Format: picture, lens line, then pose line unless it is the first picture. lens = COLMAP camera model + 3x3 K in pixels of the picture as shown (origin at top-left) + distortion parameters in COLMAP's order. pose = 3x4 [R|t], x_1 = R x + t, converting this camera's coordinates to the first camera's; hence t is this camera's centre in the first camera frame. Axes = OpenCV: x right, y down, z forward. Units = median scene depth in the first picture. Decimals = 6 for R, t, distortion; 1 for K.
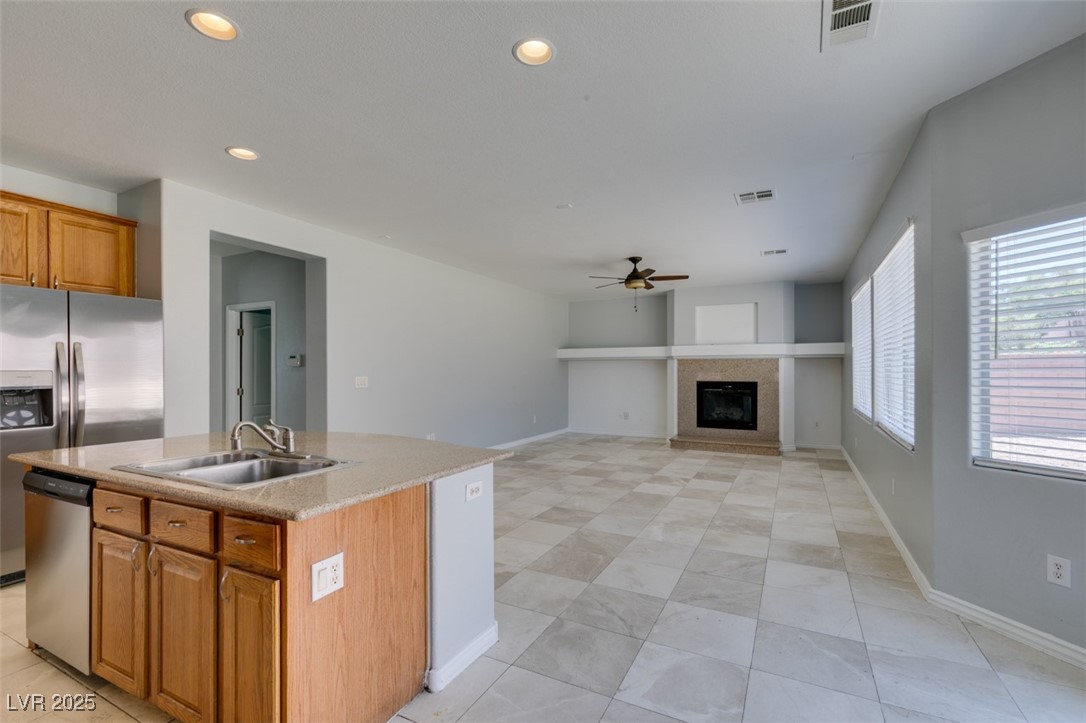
lens RADIAL K [[484.7, 0, 541.5], [0, 484.7, 372.1], [0, 0, 1]] dist [0.008046, -0.003186]
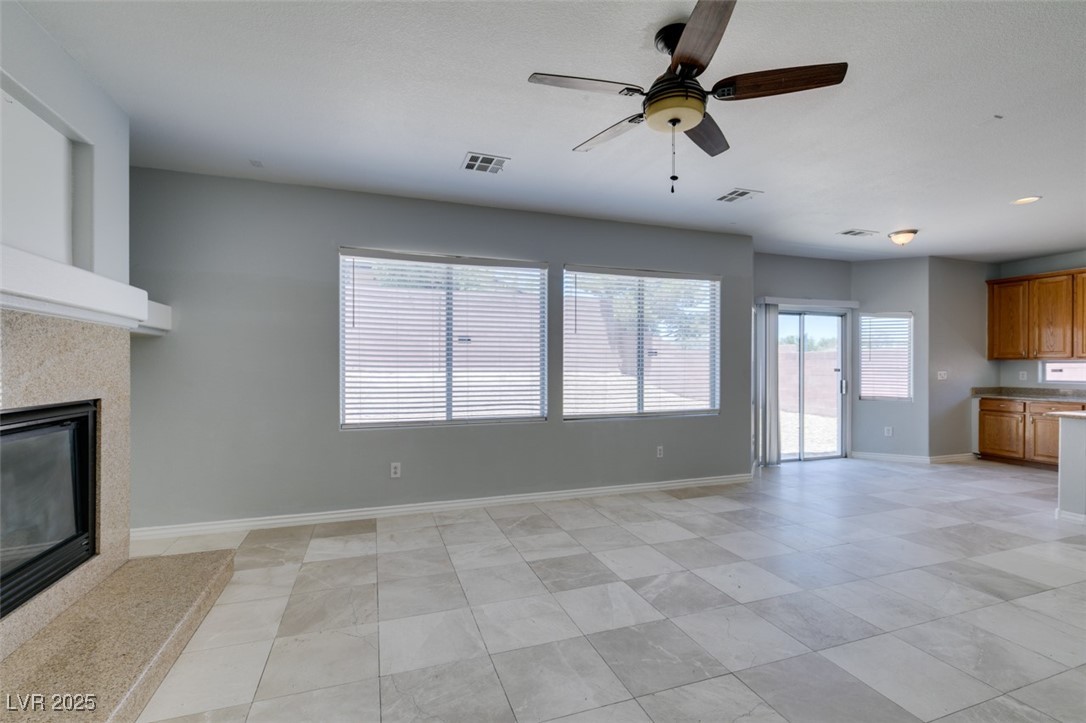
lens RADIAL K [[484.7, 0, 543.7], [0, 484.7, 364.8], [0, 0, 1]] dist [0.008046, -0.003186]
pose [[-0.735259, 0.000831, 0.677786, 0.040767], [-0.000230, 0.999999, -0.001475, -0.002580], [-0.677786, -0.001241, -0.735258, 1.898496]]
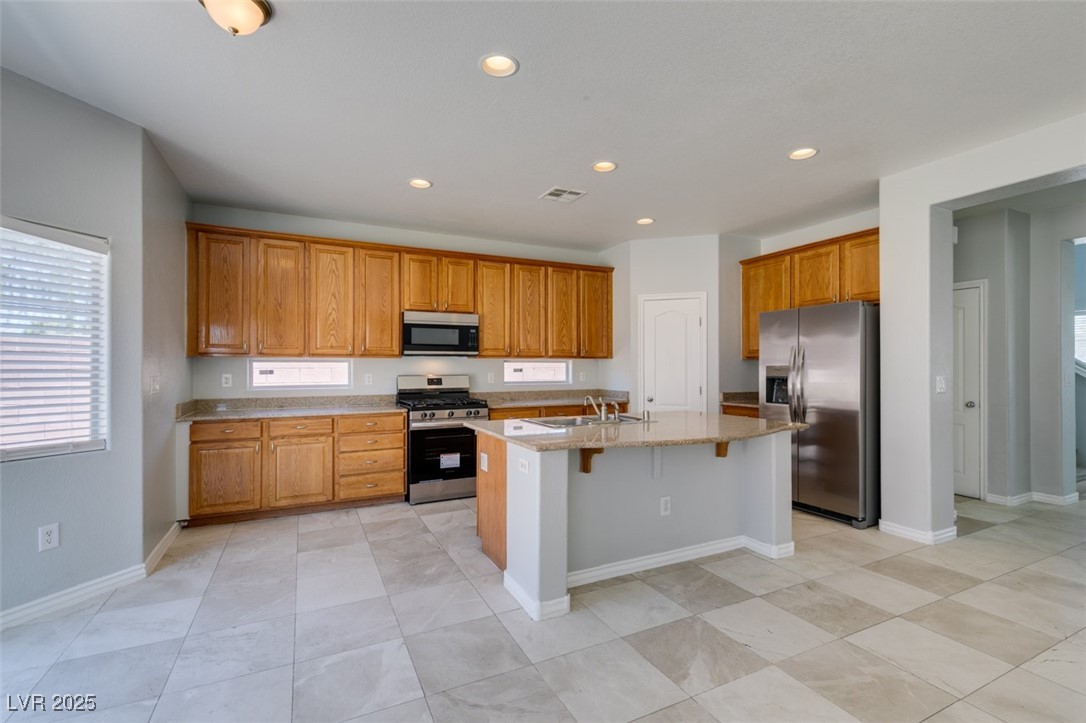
lens RADIAL K [[484.7, 0, 542.3], [0, 484.7, 365.4], [0, 0, 1]] dist [0.008046, -0.003186]
pose [[-0.589759, -0.000947, -0.807579, 0.402164], [-0.000465, 1.000000, -0.000833, -0.001483], [0.807579, -0.000116, -0.589759, 0.872051]]
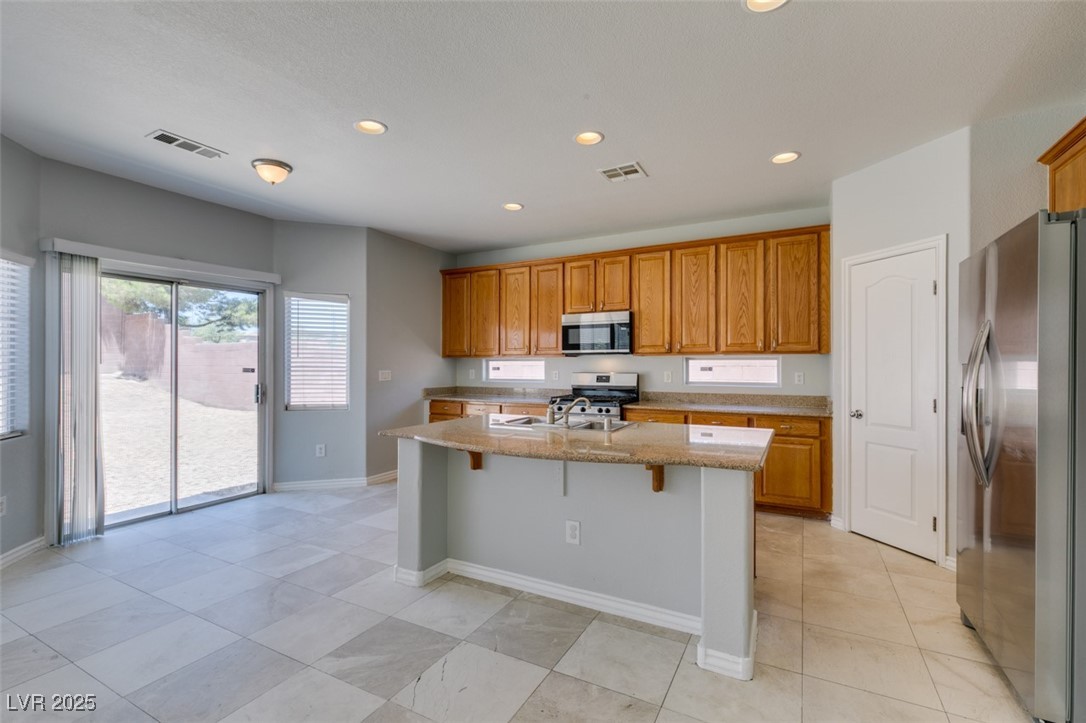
lens RADIAL K [[484.7, 0, 542.0], [0, 484.7, 363.1], [0, 0, 1]] dist [0.008046, -0.003186]
pose [[-0.999923, 0.001181, 0.012319, -0.259206], [0.001170, 0.999999, -0.000923, -0.002054], [-0.012320, -0.000909, -0.999924, 1.196688]]
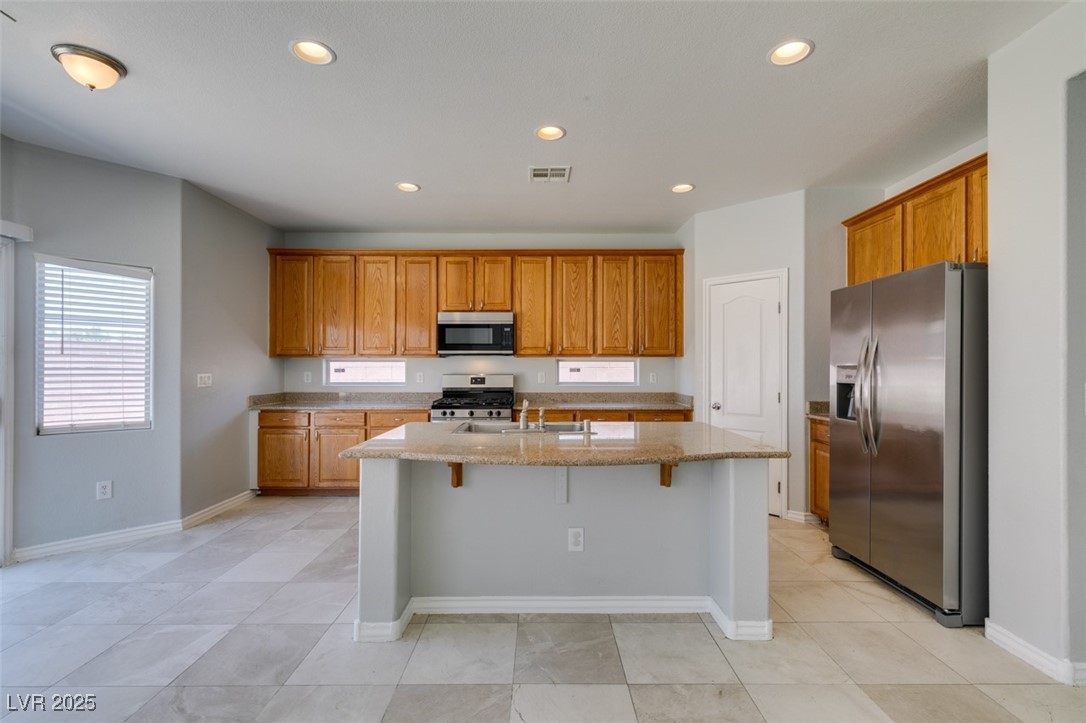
lens RADIAL K [[484.7, 0, 541.9], [0, 484.7, 363.8], [0, 0, 1]] dist [0.008046, -0.003186]
pose [[-0.884409, -0.002052, -0.466707, 0.018208], [-0.001179, 0.999997, -0.002163, -0.002199], [0.466710, -0.001363, -0.884409, 1.089813]]
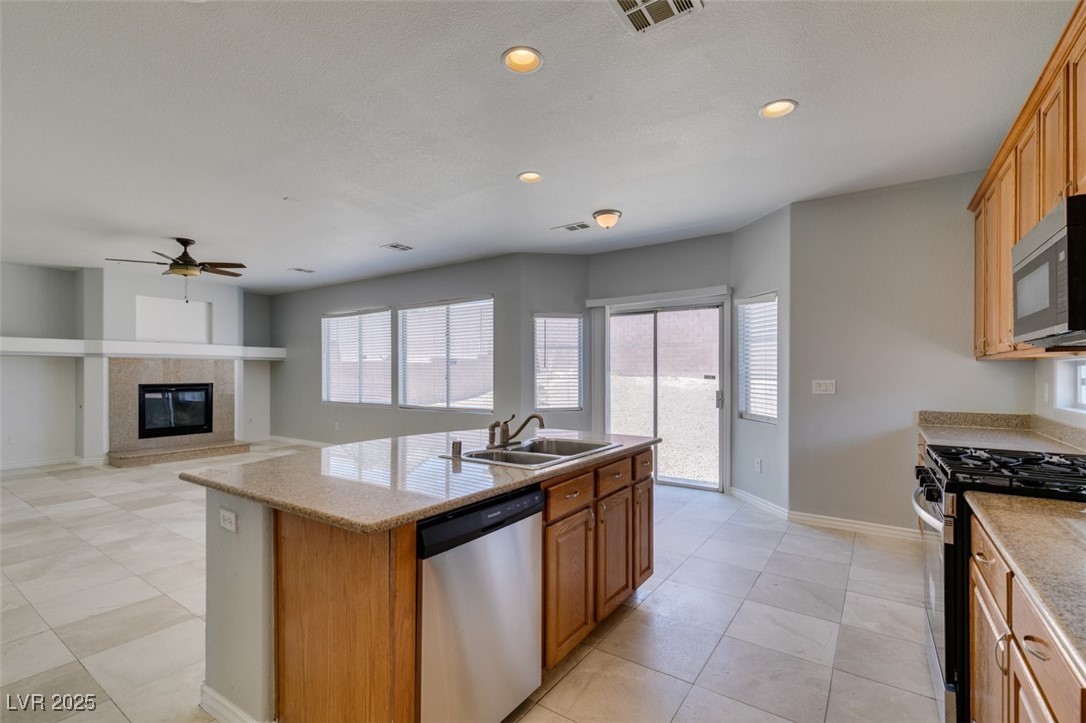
lens RADIAL K [[484.7, 0, 542.4], [0, 484.7, 371.4], [0, 0, 1]] dist [0.008046, -0.003186]
pose [[0.123381, 0.002163, 0.992357, -0.835550], [0.001916, 0.999995, -0.002418, -0.000543], [-0.992358, 0.002200, 0.123376, 0.388652]]
